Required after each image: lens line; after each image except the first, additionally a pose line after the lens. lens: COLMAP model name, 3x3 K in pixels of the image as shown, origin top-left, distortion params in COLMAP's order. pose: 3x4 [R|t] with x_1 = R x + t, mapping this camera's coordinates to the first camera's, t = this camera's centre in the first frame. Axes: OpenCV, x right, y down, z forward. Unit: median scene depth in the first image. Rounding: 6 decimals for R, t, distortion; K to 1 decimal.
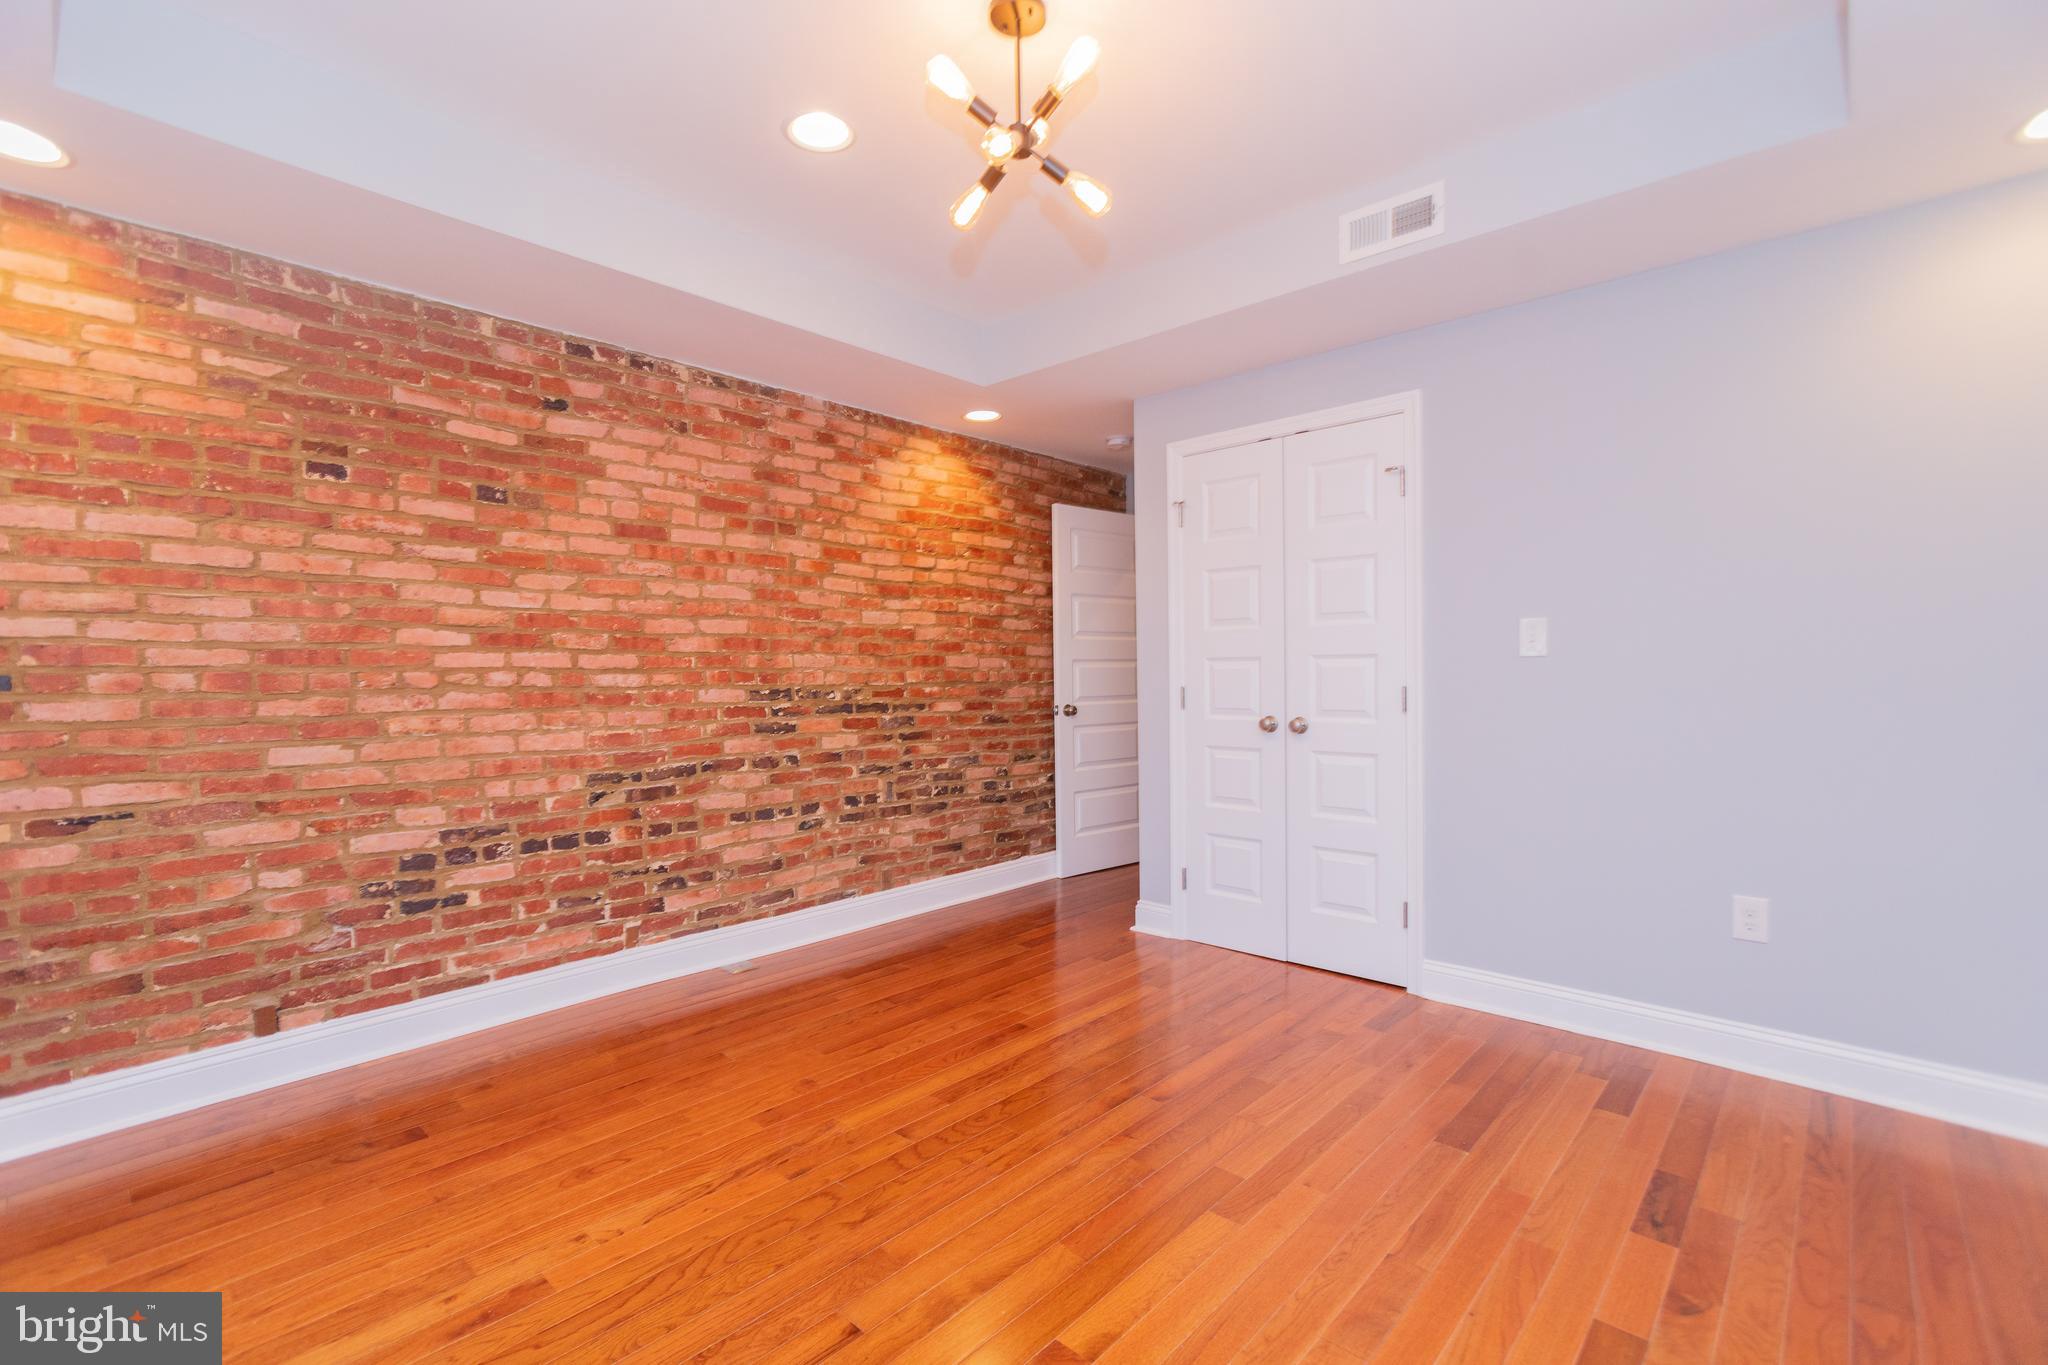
lens RADIAL K [[958.5, 0, 1002.7], [0, 958.5, 680.2], [0, 0, 1]] dist [-0.055802, 0.023645]
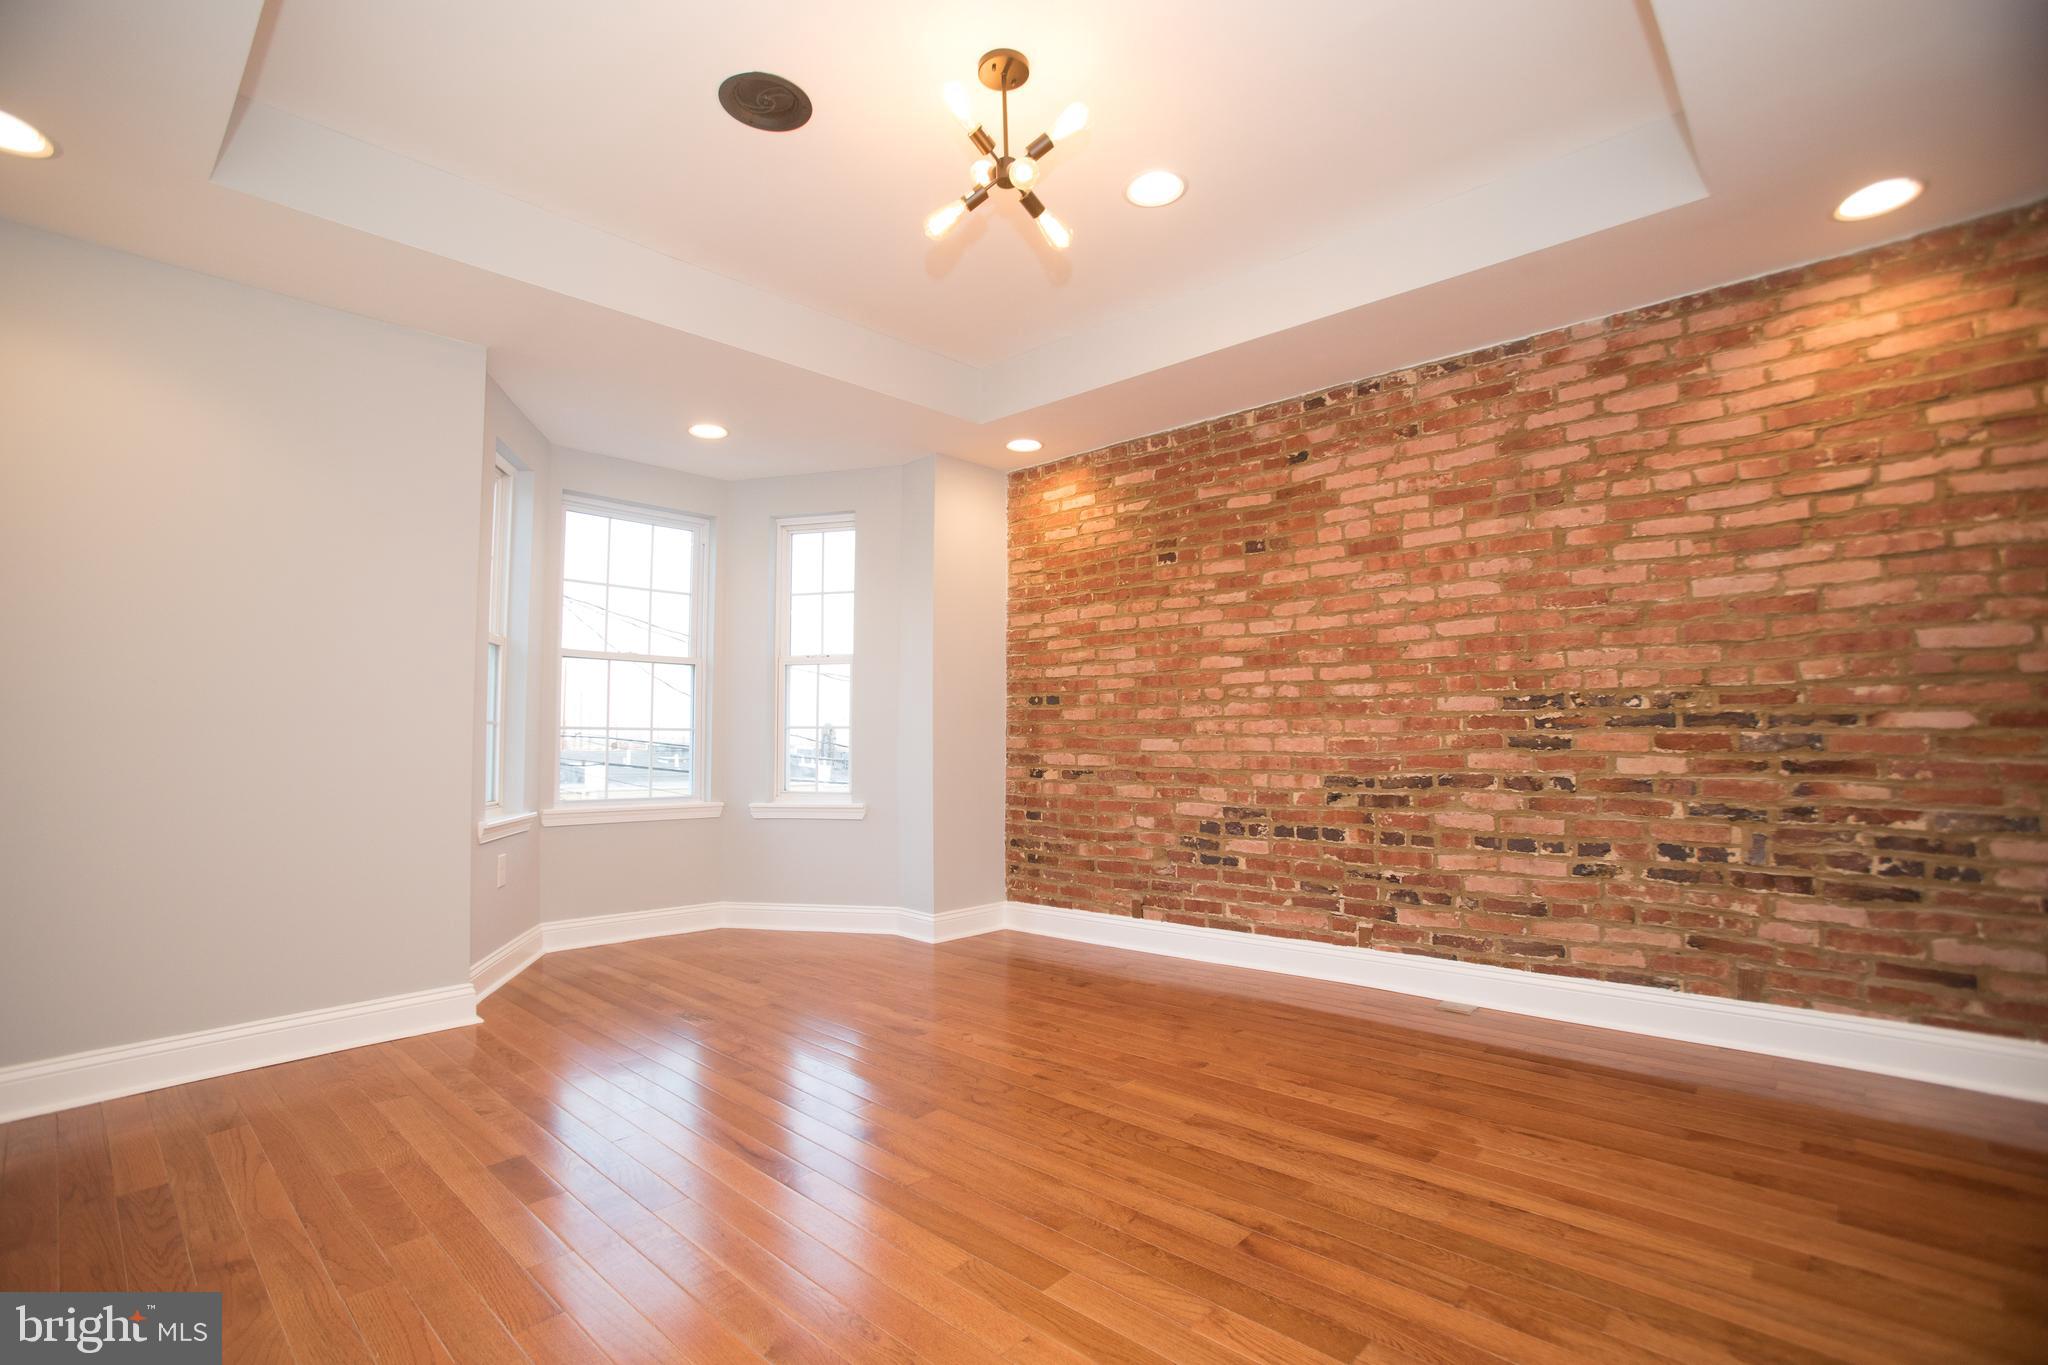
lens RADIAL K [[958.5, 0, 1002.7], [0, 958.5, 680.2], [0, 0, 1]] dist [-0.055802, 0.023645]
pose [[-0.042826, -0.057252, -0.997441, 0.653945], [-0.009021, 0.998338, -0.056916, 0.051684], [0.999042, 0.006560, -0.043271, 0.629988]]
